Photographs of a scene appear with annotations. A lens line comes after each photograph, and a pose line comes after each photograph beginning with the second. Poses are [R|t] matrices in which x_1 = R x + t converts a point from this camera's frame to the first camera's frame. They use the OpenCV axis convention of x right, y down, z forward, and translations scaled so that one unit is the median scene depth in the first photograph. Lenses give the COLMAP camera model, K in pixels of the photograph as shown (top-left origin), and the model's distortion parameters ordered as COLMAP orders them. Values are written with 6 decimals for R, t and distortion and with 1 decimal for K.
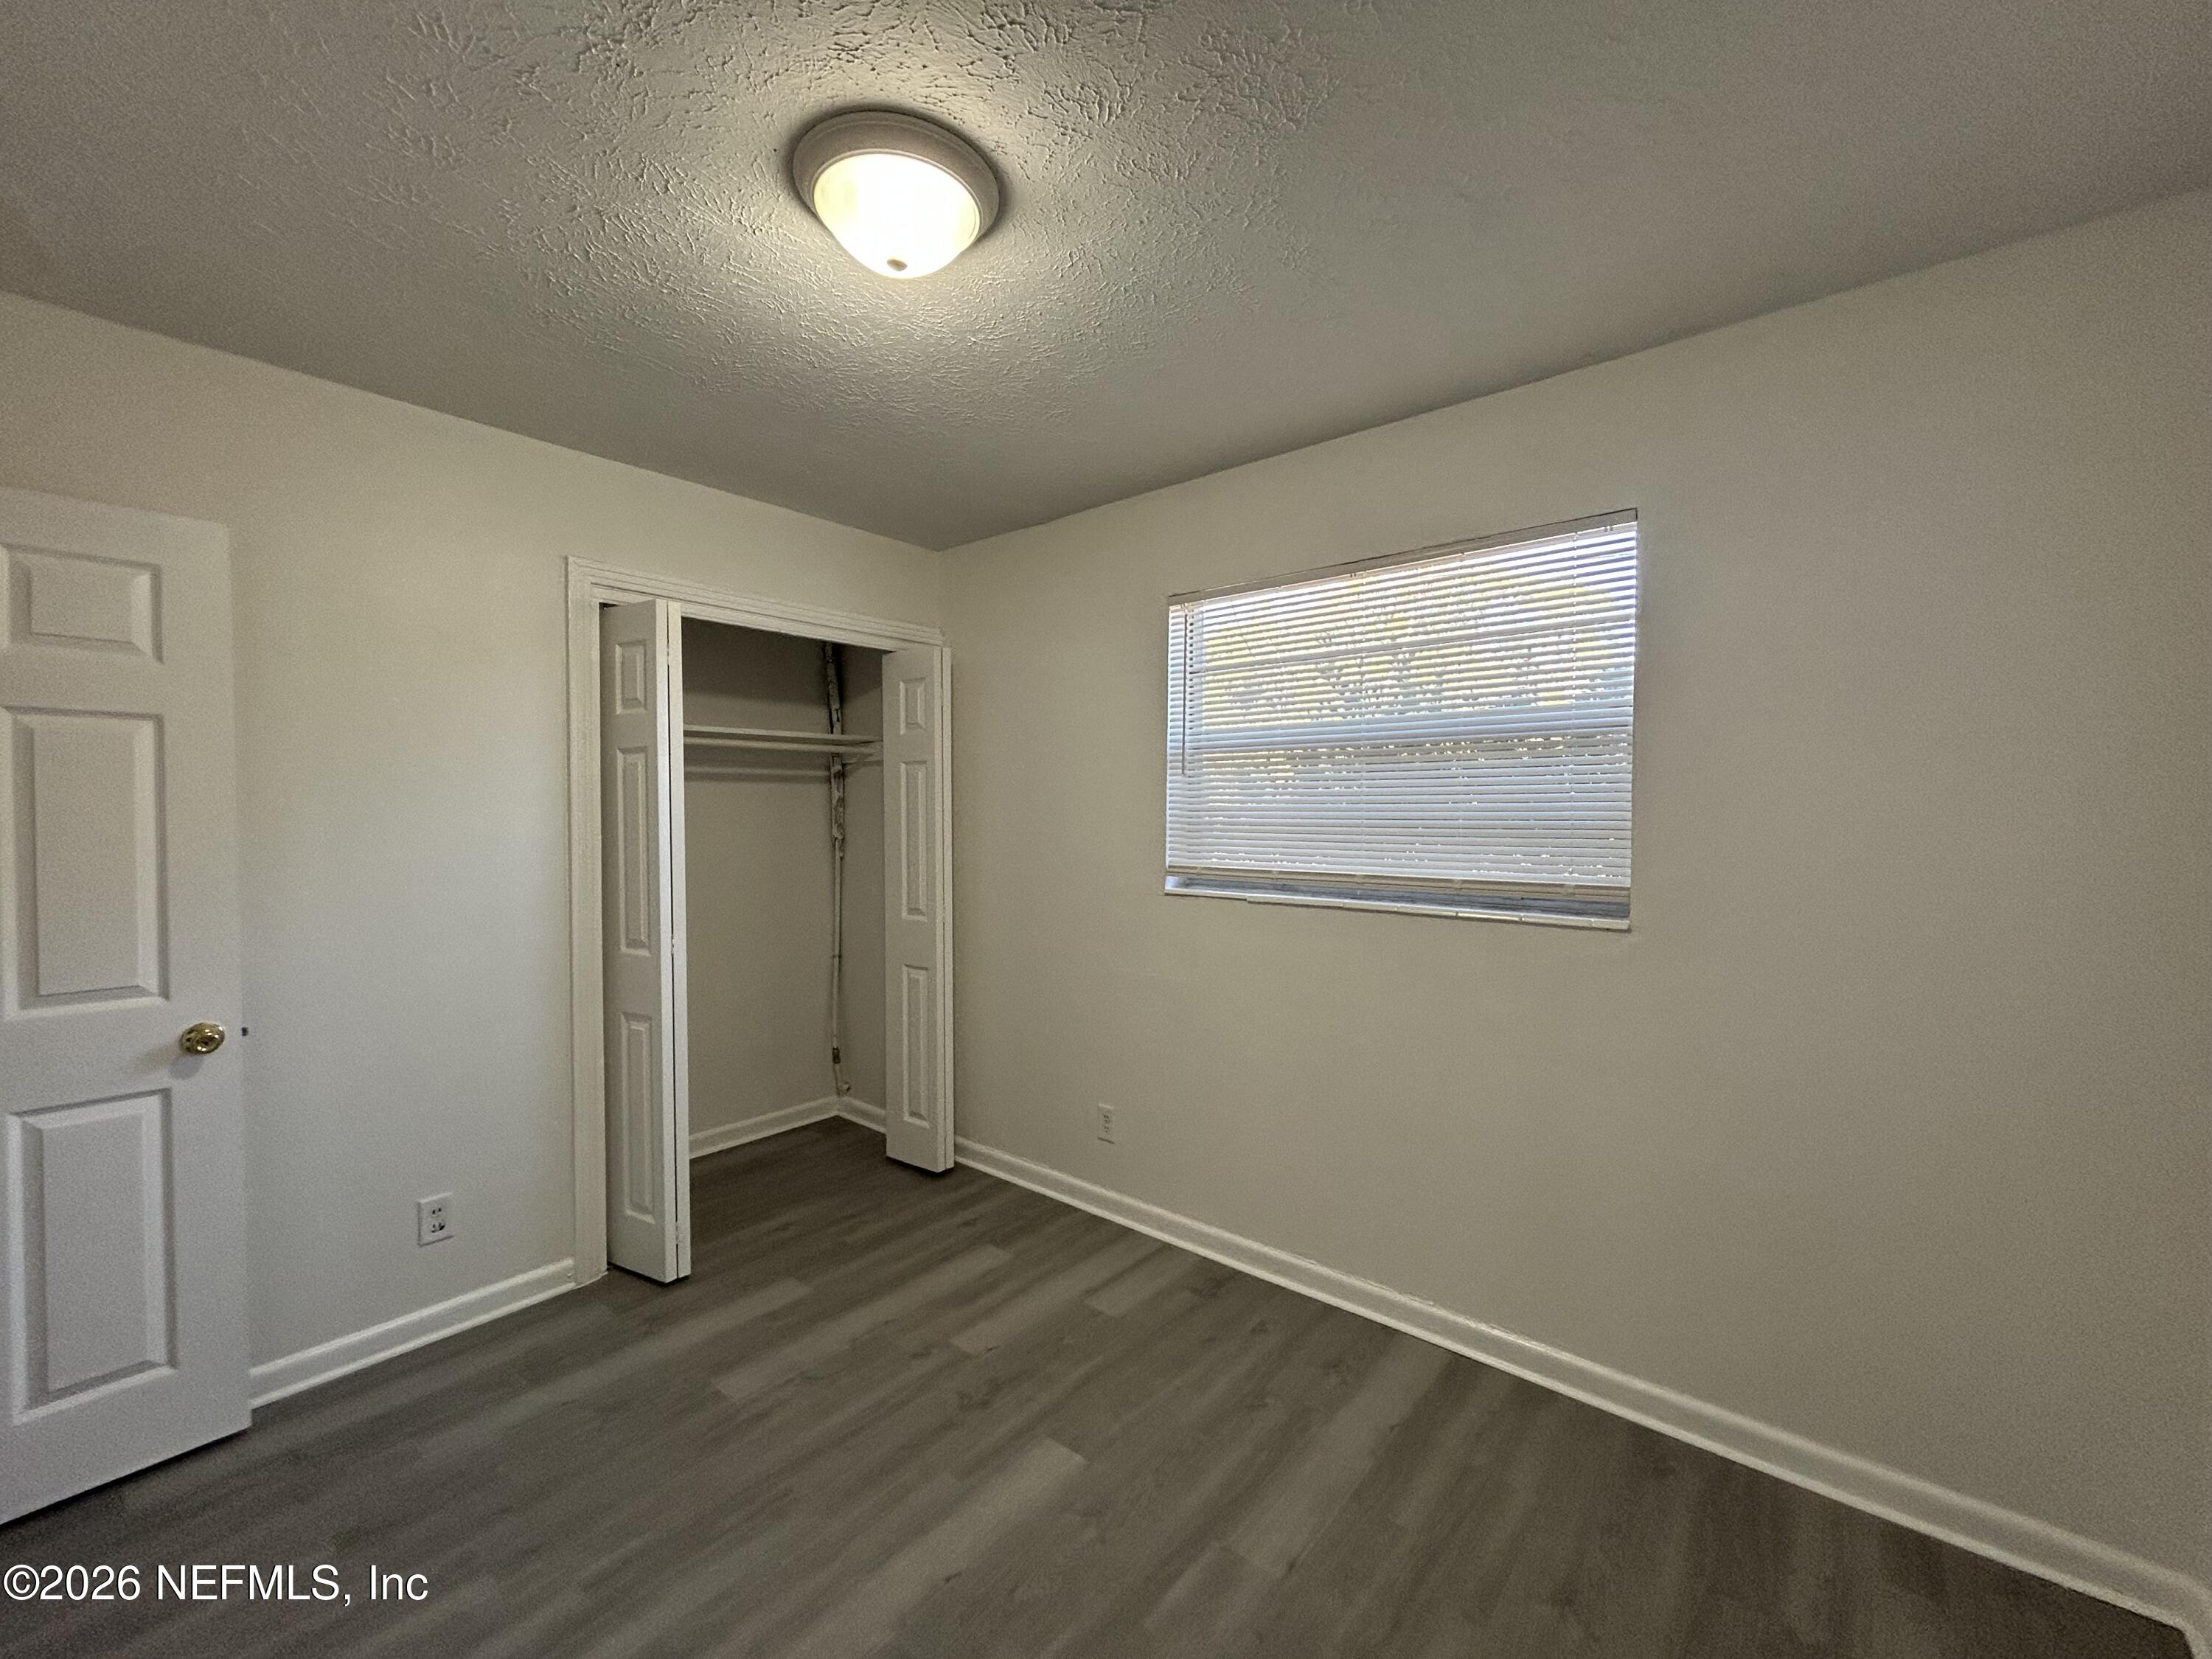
lens RADIAL K [[898.3, 0, 1105.1], [0, 898.3, 825.3], [0, 0, 1]] dist [0.002934, 0.000766]
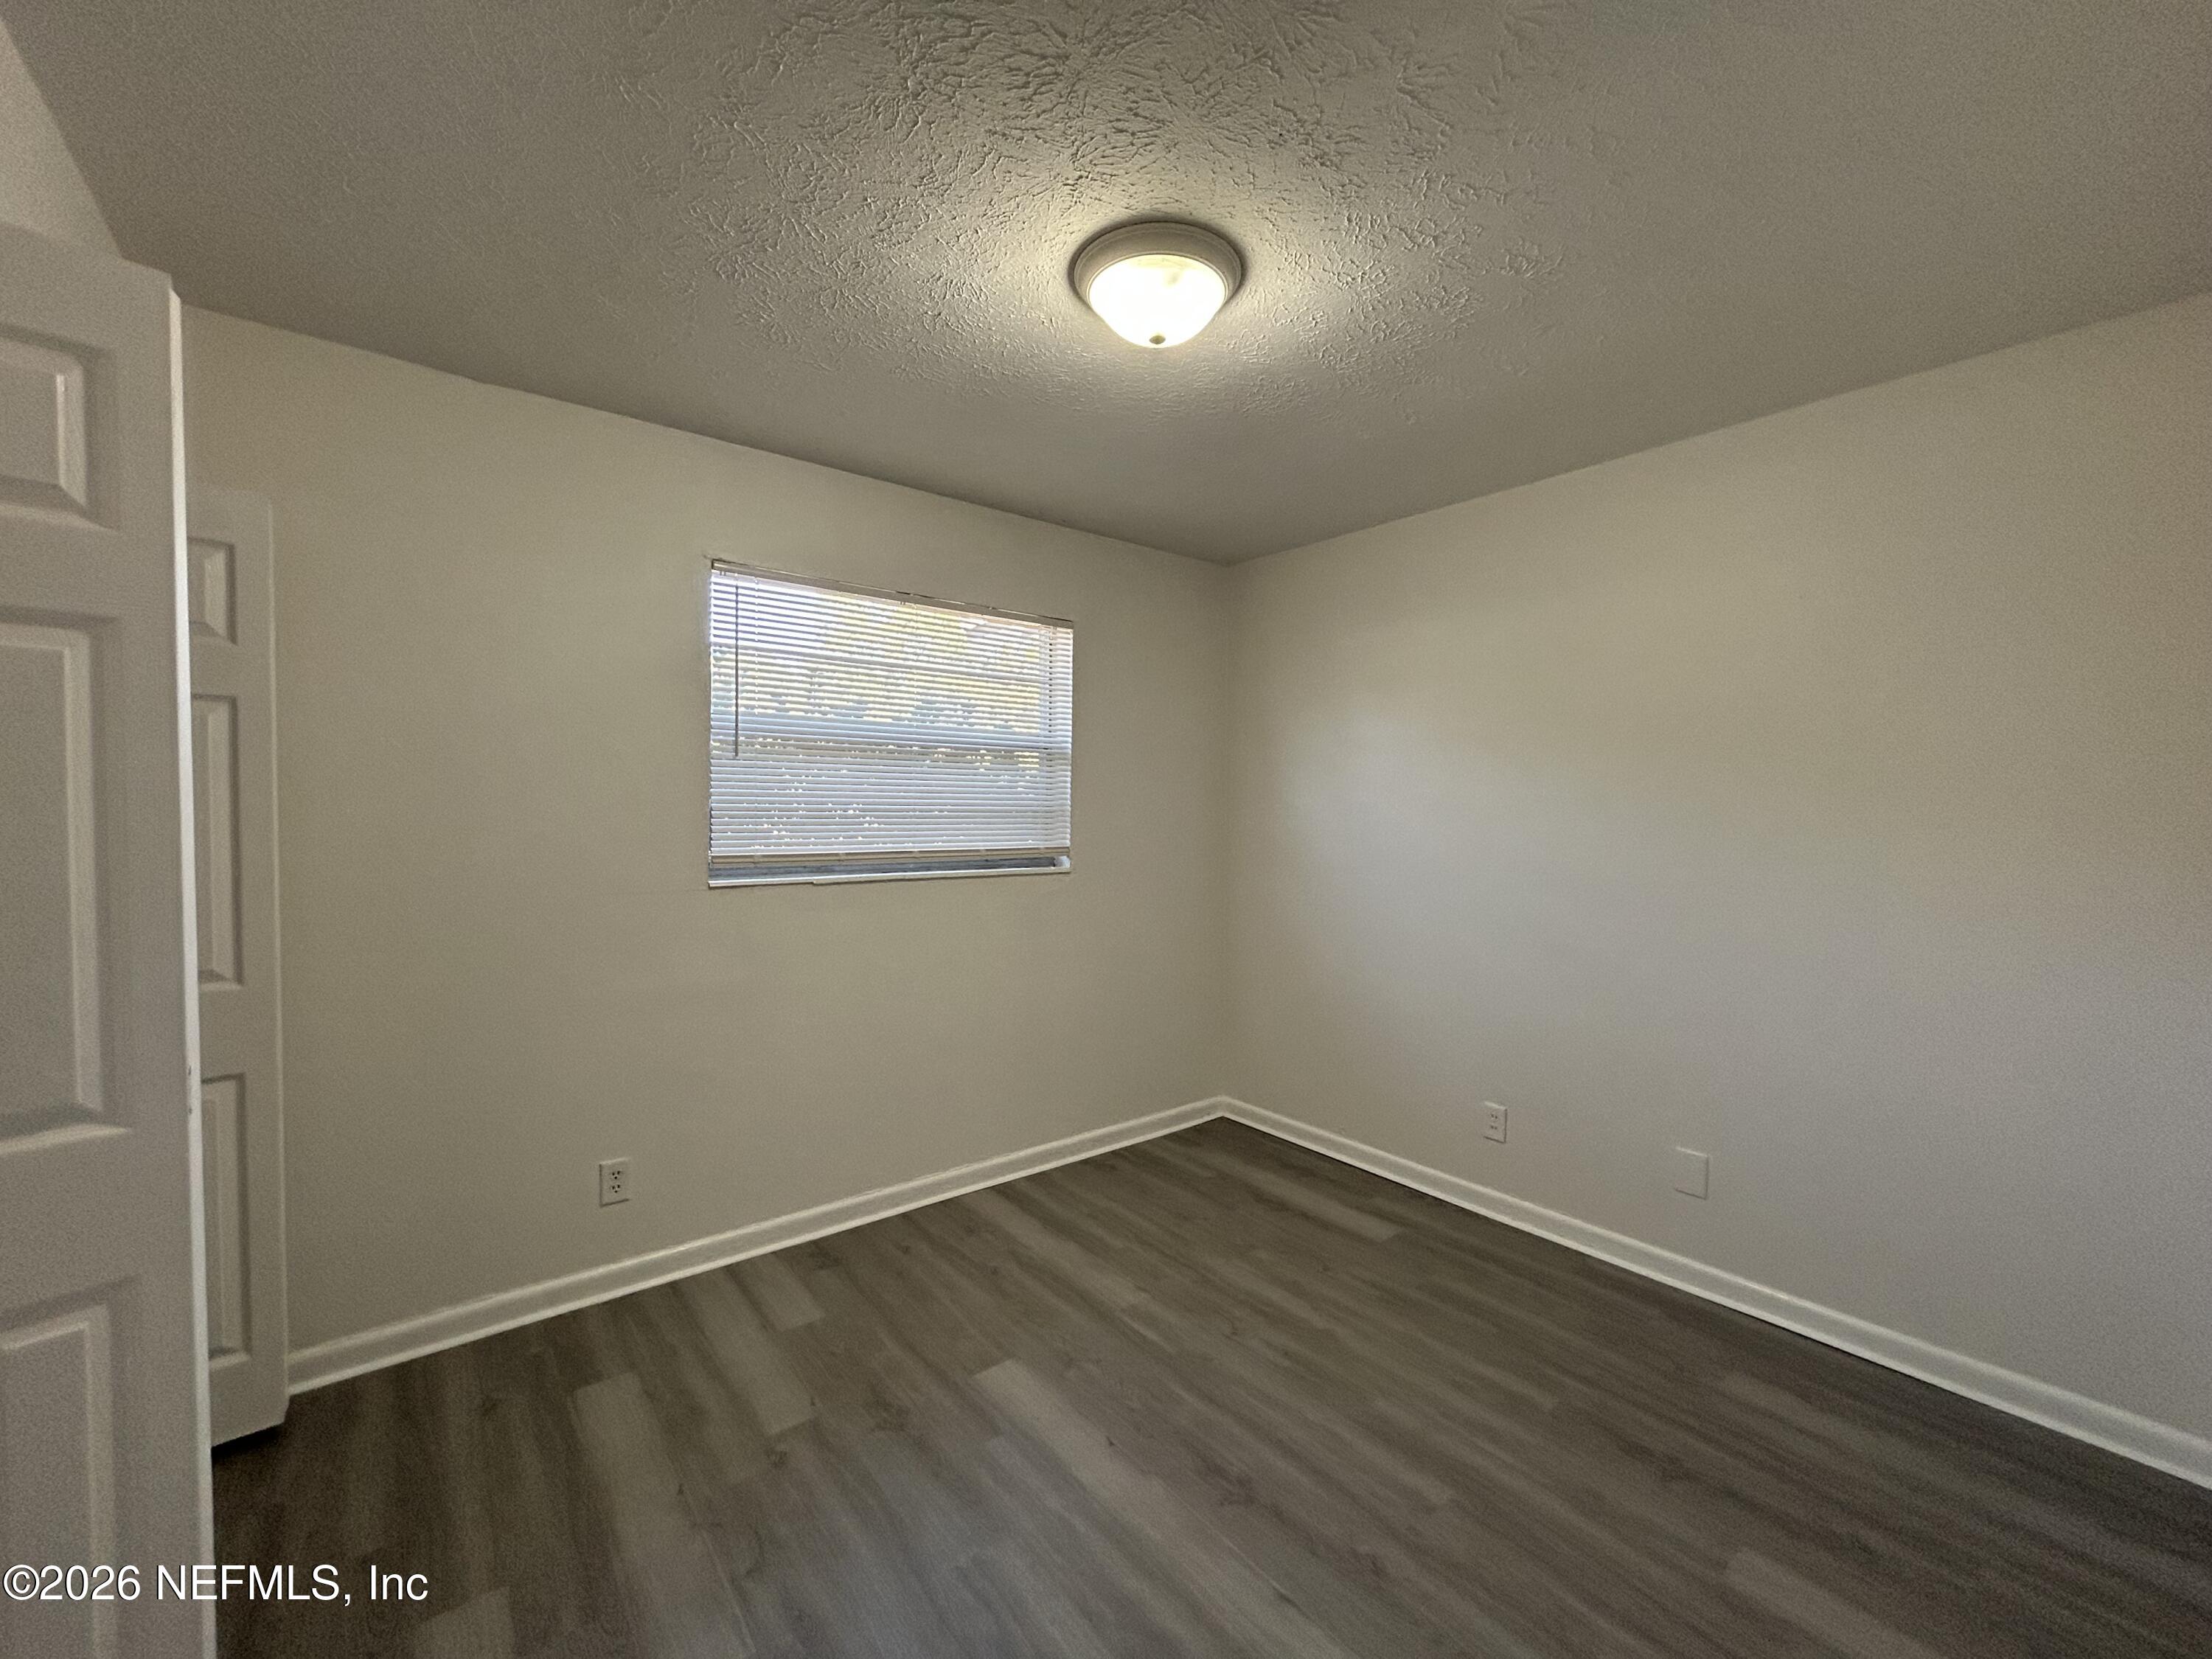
lens RADIAL K [[898.3, 0, 1105.1], [0, 898.3, 825.3], [0, 0, 1]] dist [0.002934, 0.000766]
pose [[0.192663, -0.017674, 0.981106, -0.918197], [0.009622, 0.999824, 0.016121, 0.002892], [-0.981218, 0.006335, 0.192799, 0.537159]]
